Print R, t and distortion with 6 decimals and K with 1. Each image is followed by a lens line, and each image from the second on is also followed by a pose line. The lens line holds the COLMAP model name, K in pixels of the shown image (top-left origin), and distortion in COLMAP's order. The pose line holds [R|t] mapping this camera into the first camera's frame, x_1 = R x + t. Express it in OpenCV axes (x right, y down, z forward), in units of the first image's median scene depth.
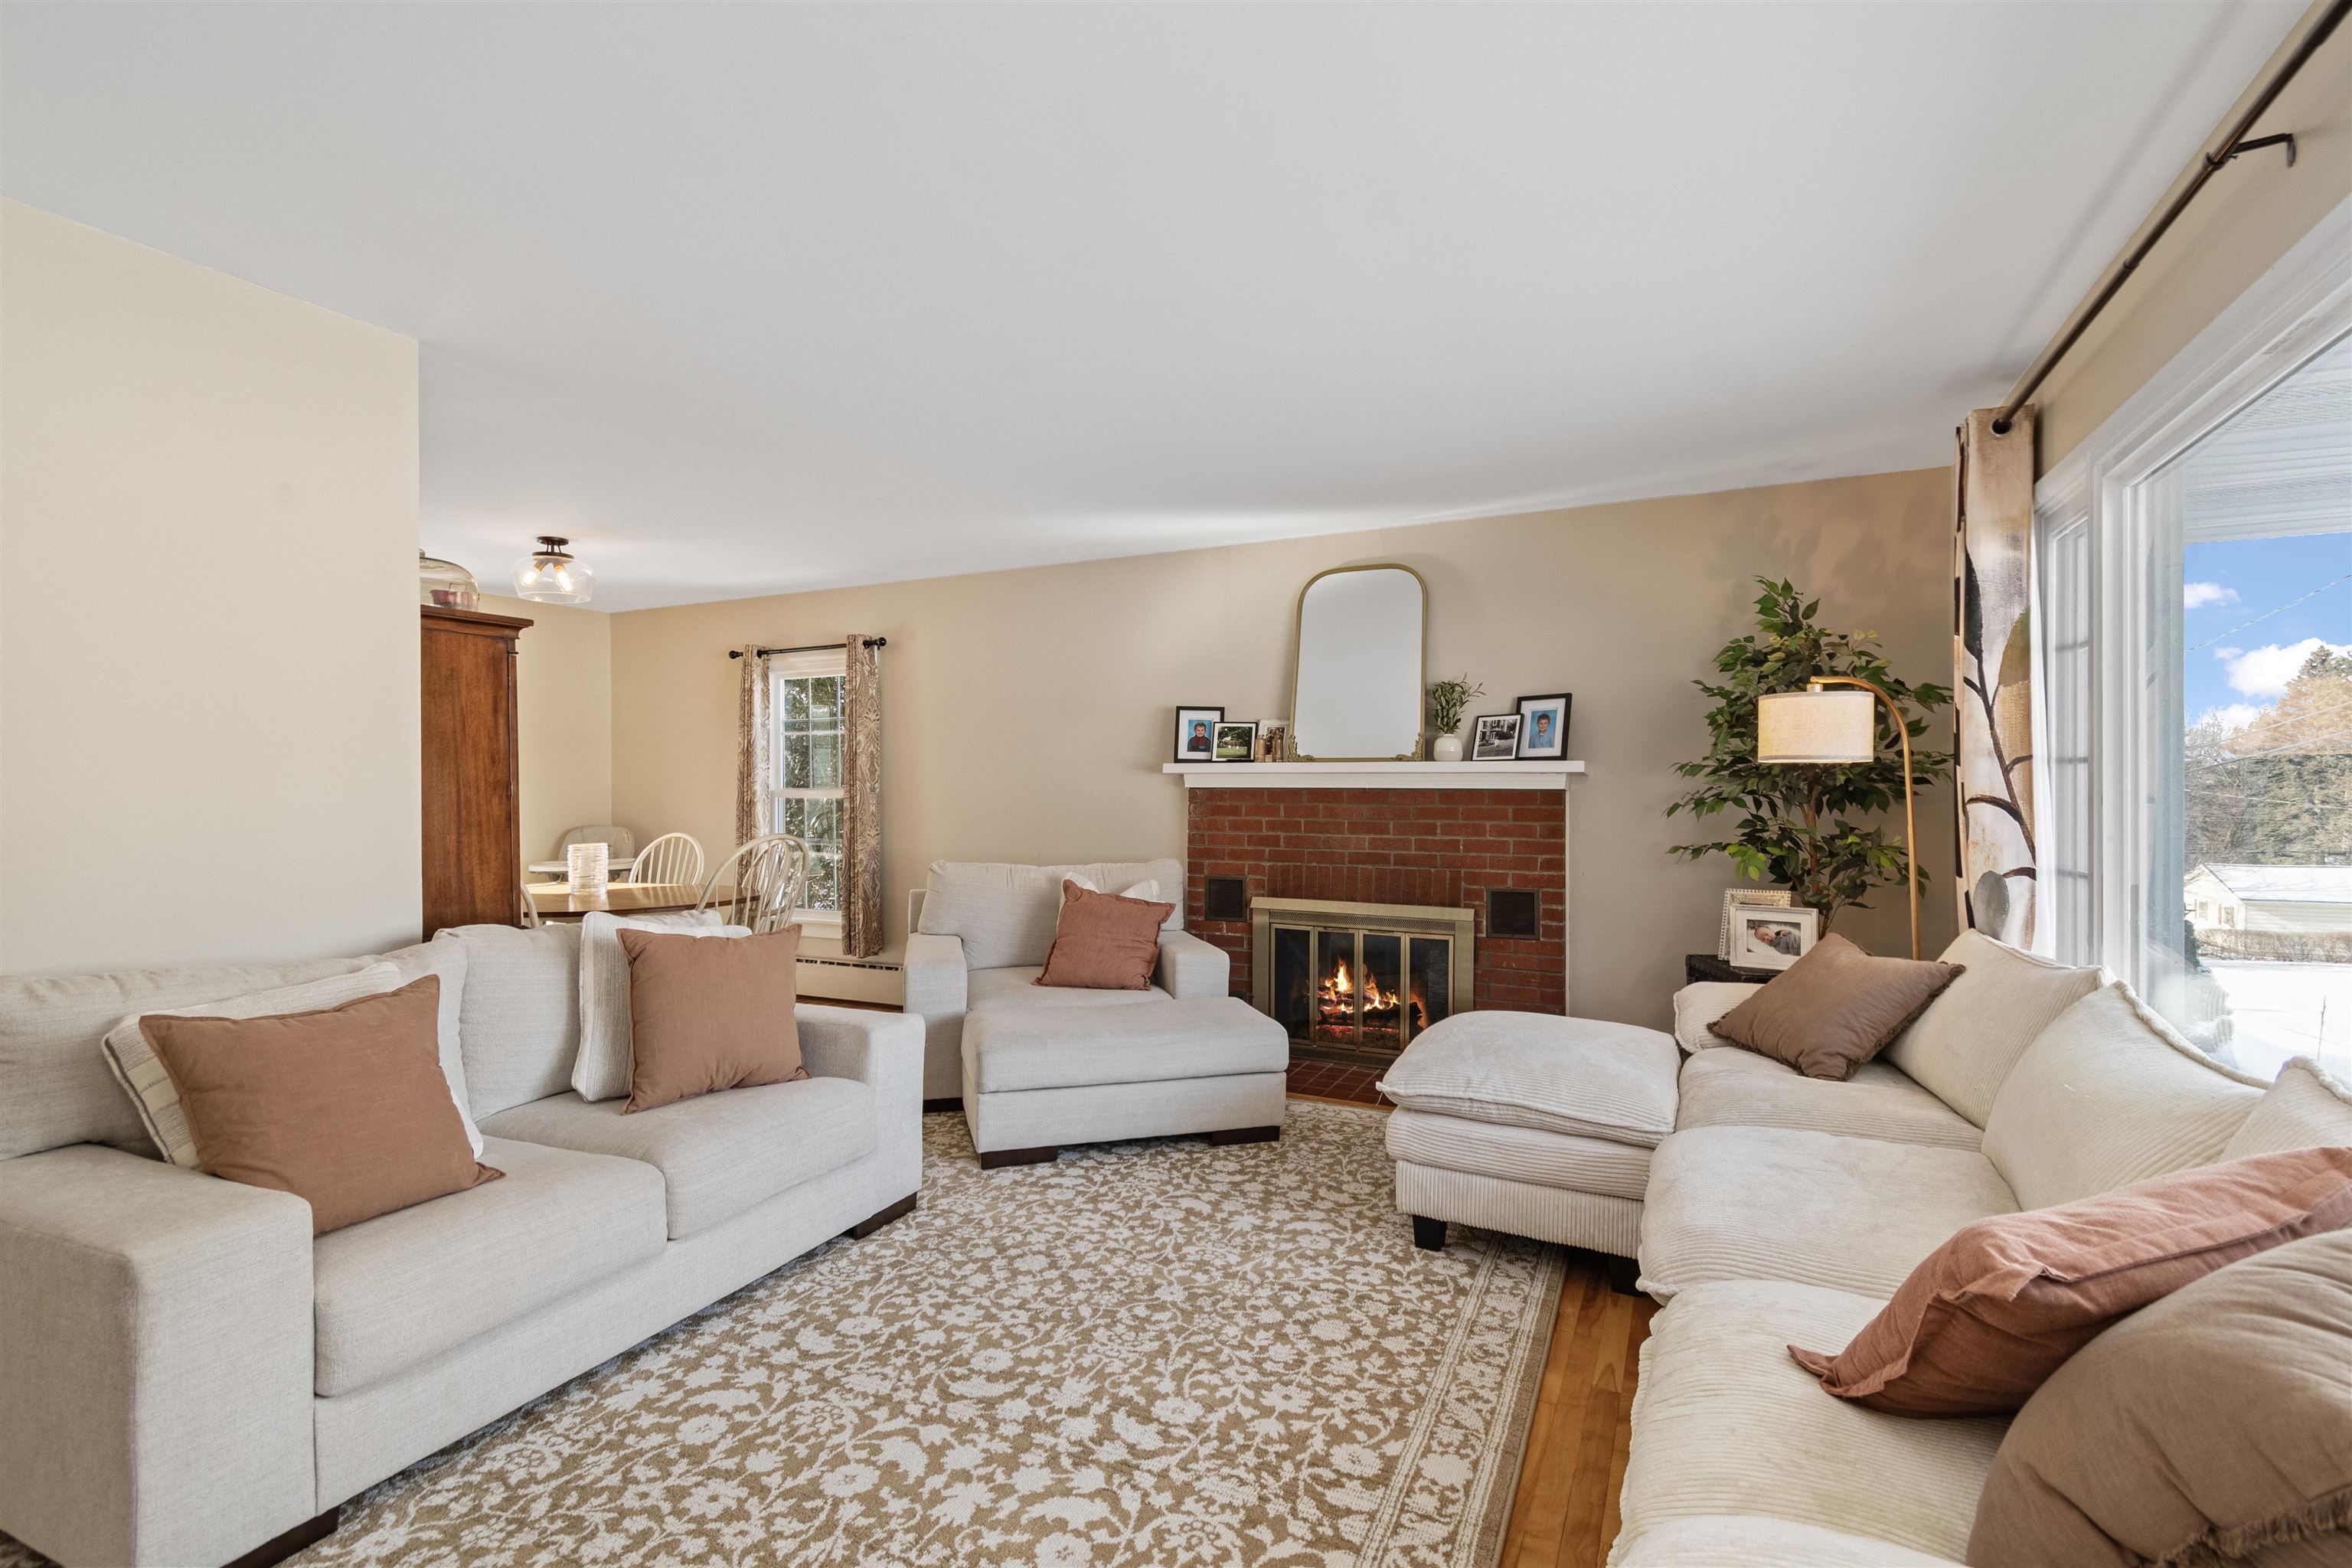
lens RADIAL K [[1060.0, 0, 1176.0], [0, 1060.0, 784.0], [0, 0, 1]] dist [0.001988, -0.000773]
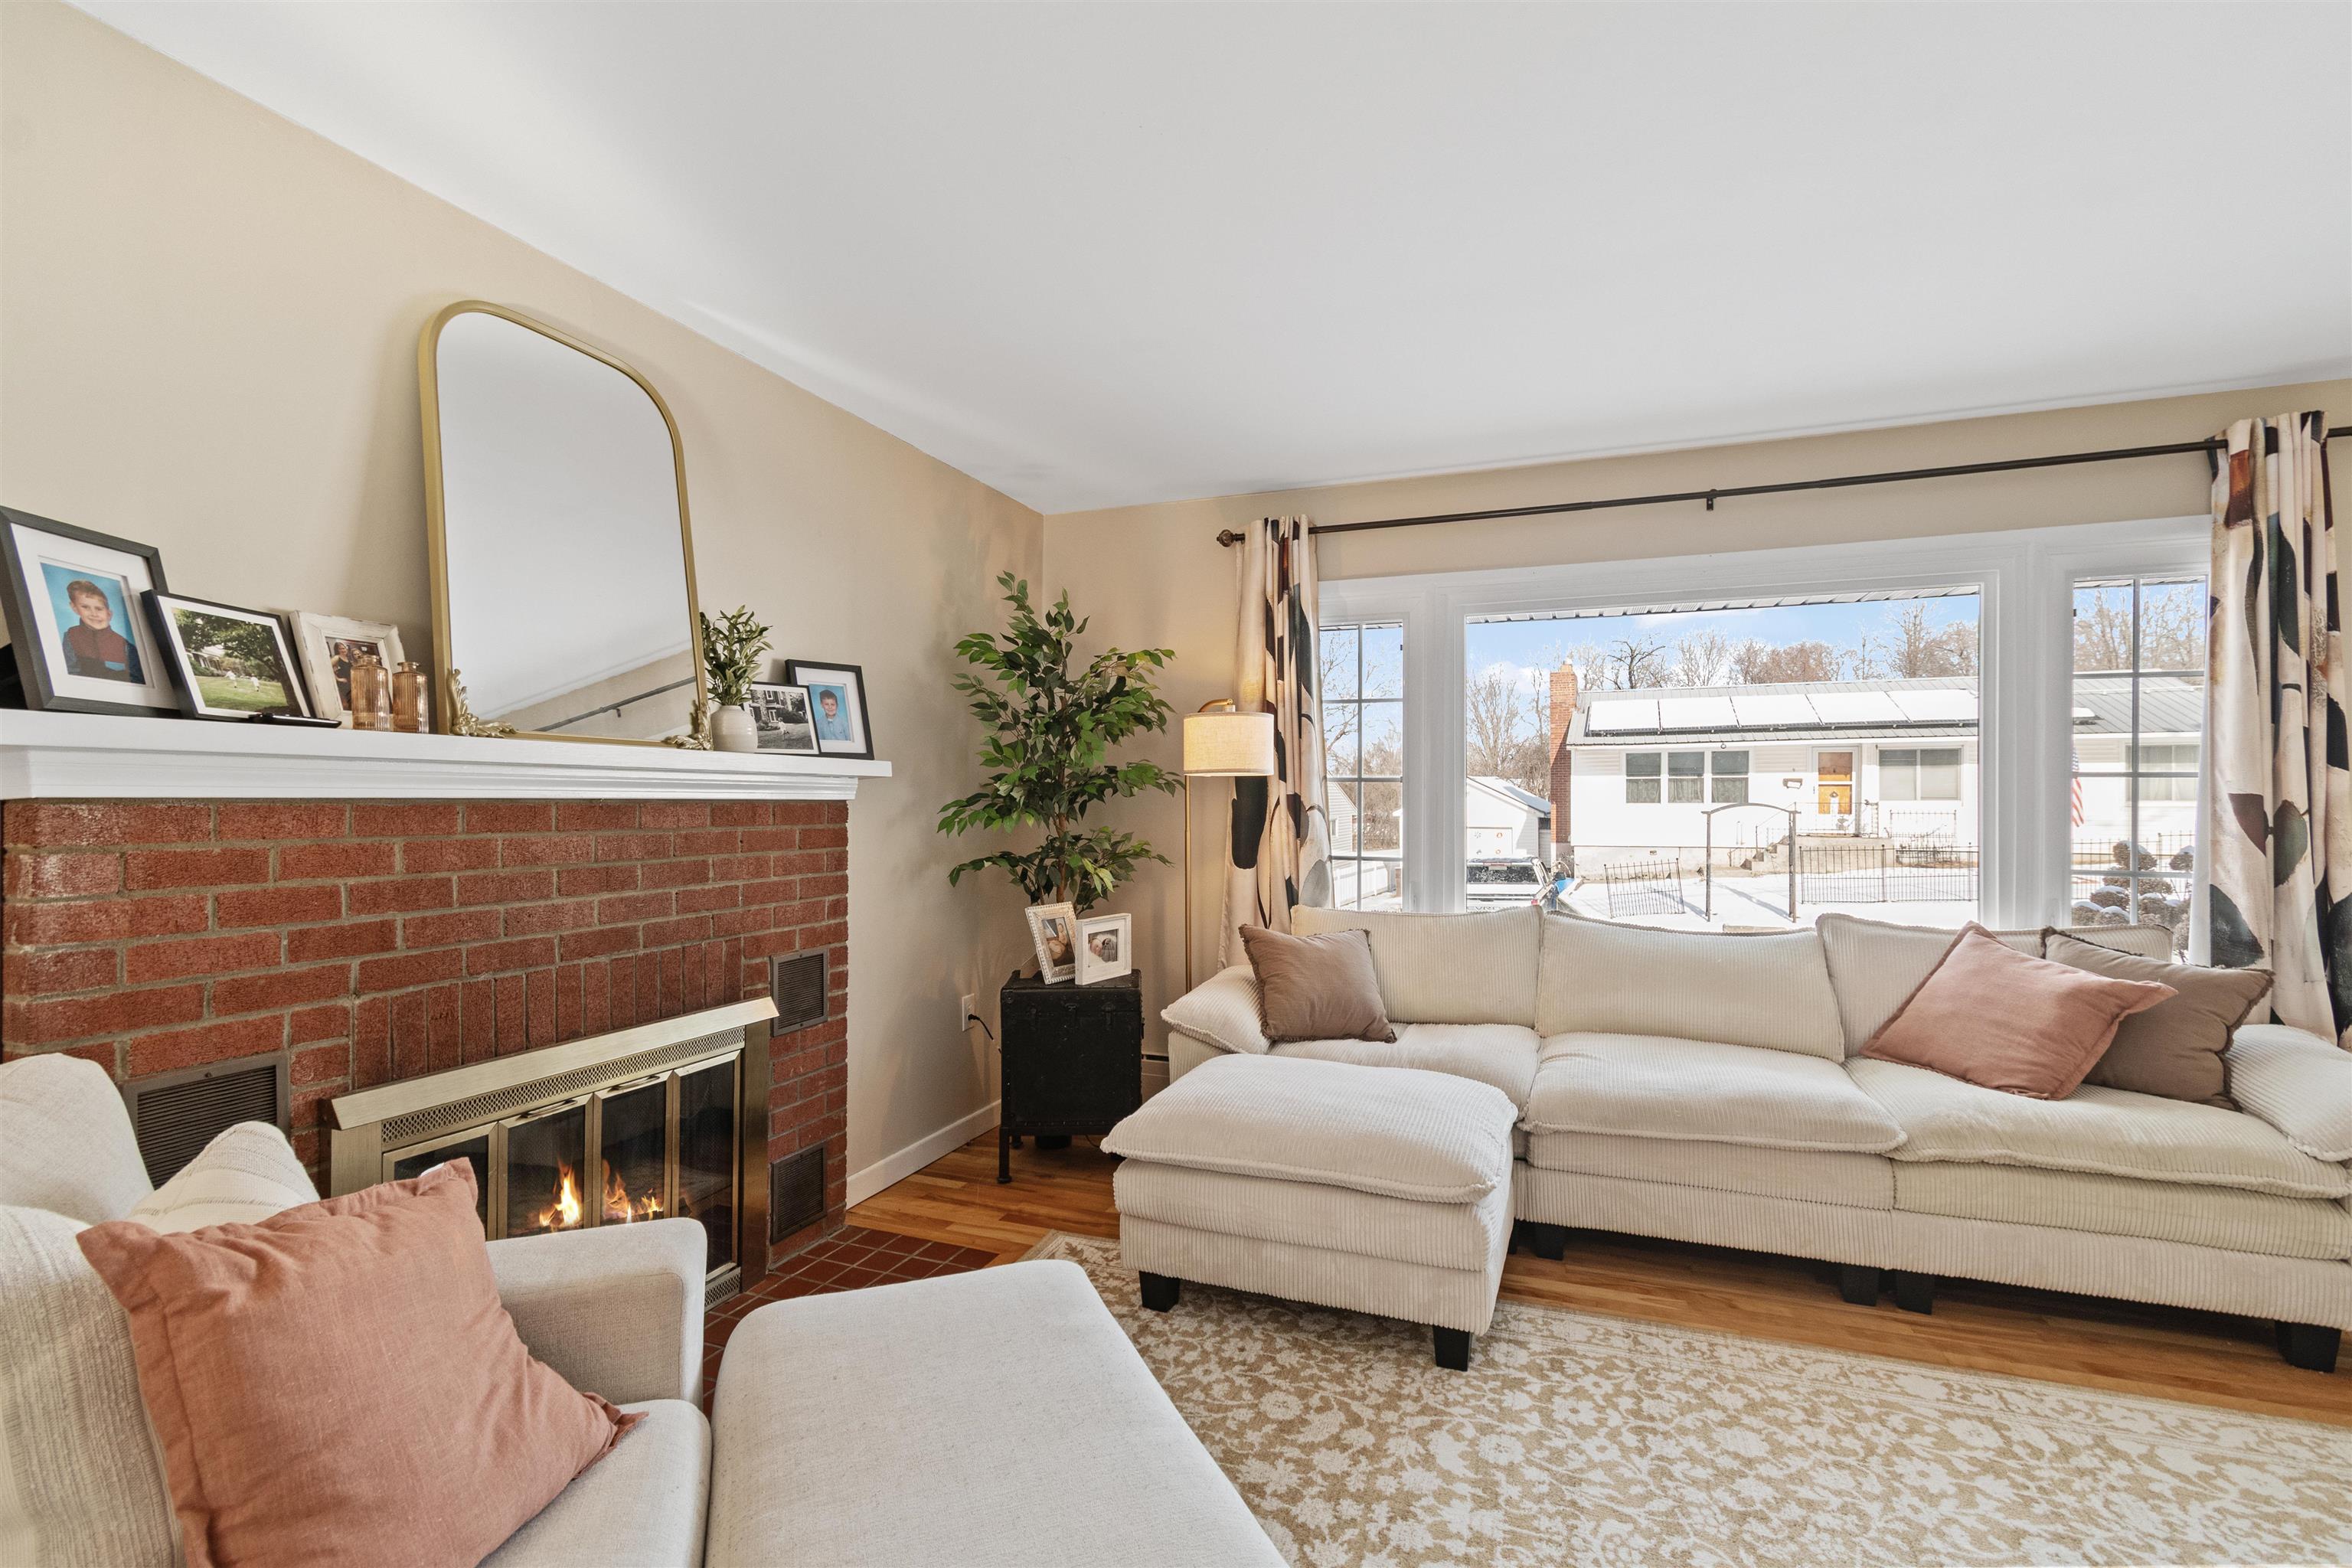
lens RADIAL K [[1060.0, 0, 1176.0], [0, 1060.0, 784.0], [0, 0, 1]] dist [0.001988, -0.000773]
pose [[-0.104357, 0.011852, 0.994469, -0.490566], [-0.004357, 0.999914, -0.012374, 0.002780], [-0.994530, -0.005624, -0.104296, 1.154752]]
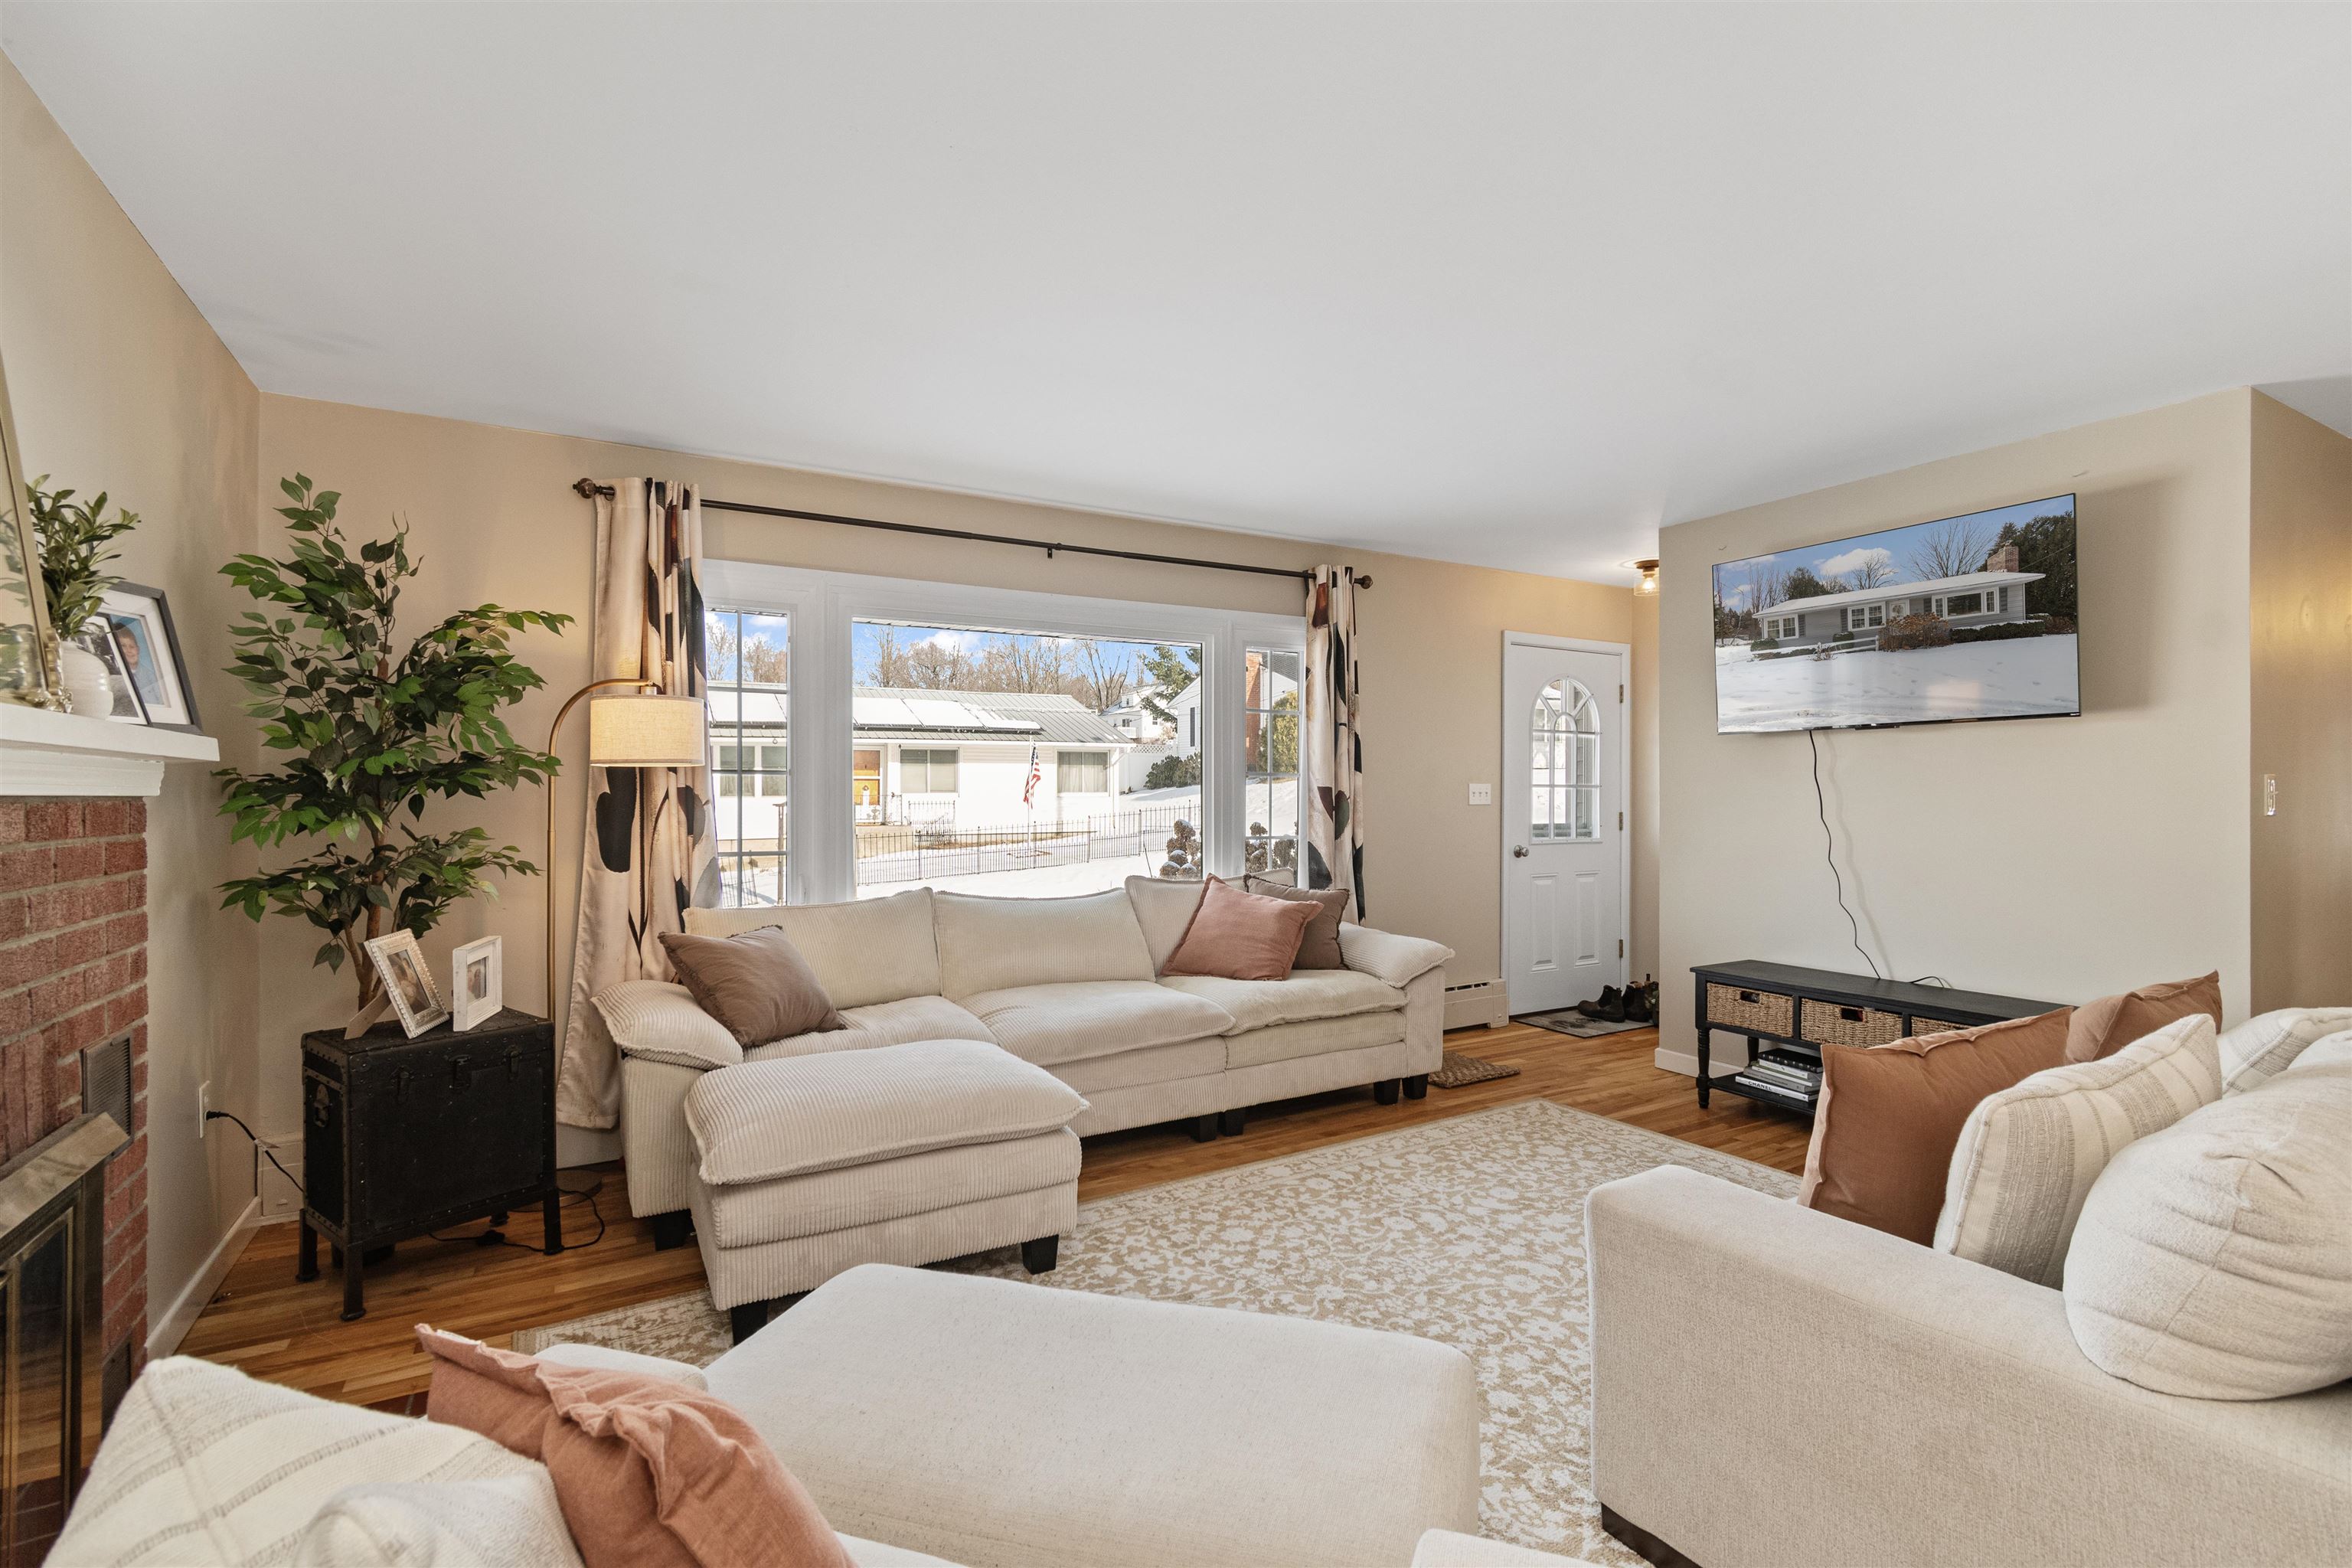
lens RADIAL K [[1084.7, 0, 1204.6], [0, 1084.7, 775.9], [0, 0, 1]] dist [0.001486, -0.000339]
pose [[-0.849301, 0.008918, 0.527834, -0.363800], [0.000772, 0.999877, -0.015651, 0.005138], [-0.527909, -0.012885, -0.849203, 1.565609]]
